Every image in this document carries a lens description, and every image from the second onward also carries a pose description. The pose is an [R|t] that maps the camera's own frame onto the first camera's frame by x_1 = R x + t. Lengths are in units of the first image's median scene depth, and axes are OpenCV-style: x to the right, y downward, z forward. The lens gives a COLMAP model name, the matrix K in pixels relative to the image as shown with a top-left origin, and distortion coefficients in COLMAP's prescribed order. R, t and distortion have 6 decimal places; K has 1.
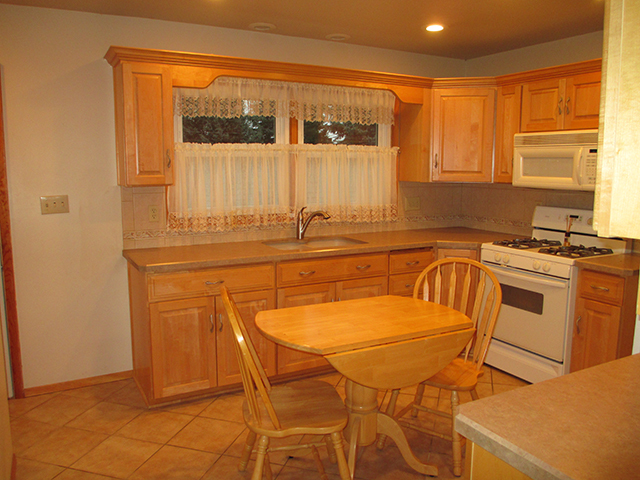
lens RADIAL K [[534.2, 0, 319.9], [0, 534.2, 241.9], [0, 0, 1]] dist [-0.074362, 0.027857]
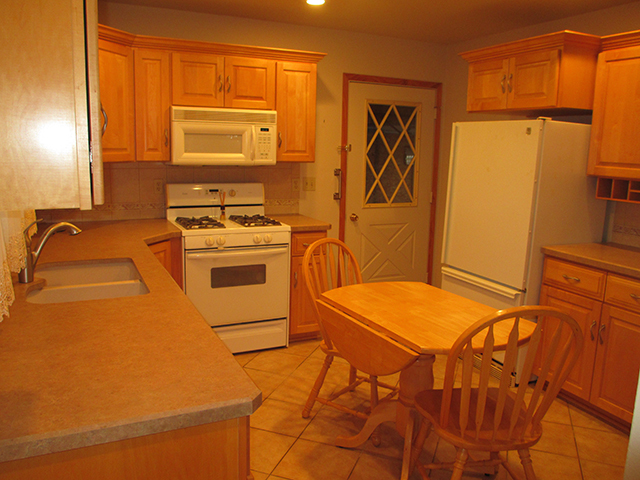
lens RADIAL K [[534.2, 0, 319.4], [0, 534.2, 239.6], [0, 0, 1]] dist [-0.074362, 0.027857]
pose [[0.071118, -0.173757, 0.982217, -0.570849], [0.117569, 0.979307, 0.164730, -0.104980], [-0.990515, 0.103763, 0.090075, 0.720850]]
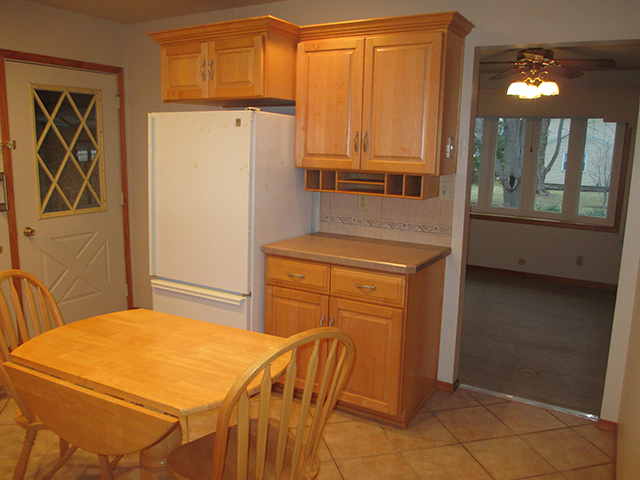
lens RADIAL K [[534.2, 0, 322.2], [0, 534.2, 234.2], [0, 0, 1]] dist [-0.074362, 0.027857]
pose [[-0.512767, -0.153404, 0.844712, -0.480735], [0.104402, 0.965463, 0.238708, -0.109522], [-0.852156, 0.210591, -0.479041, 0.740321]]
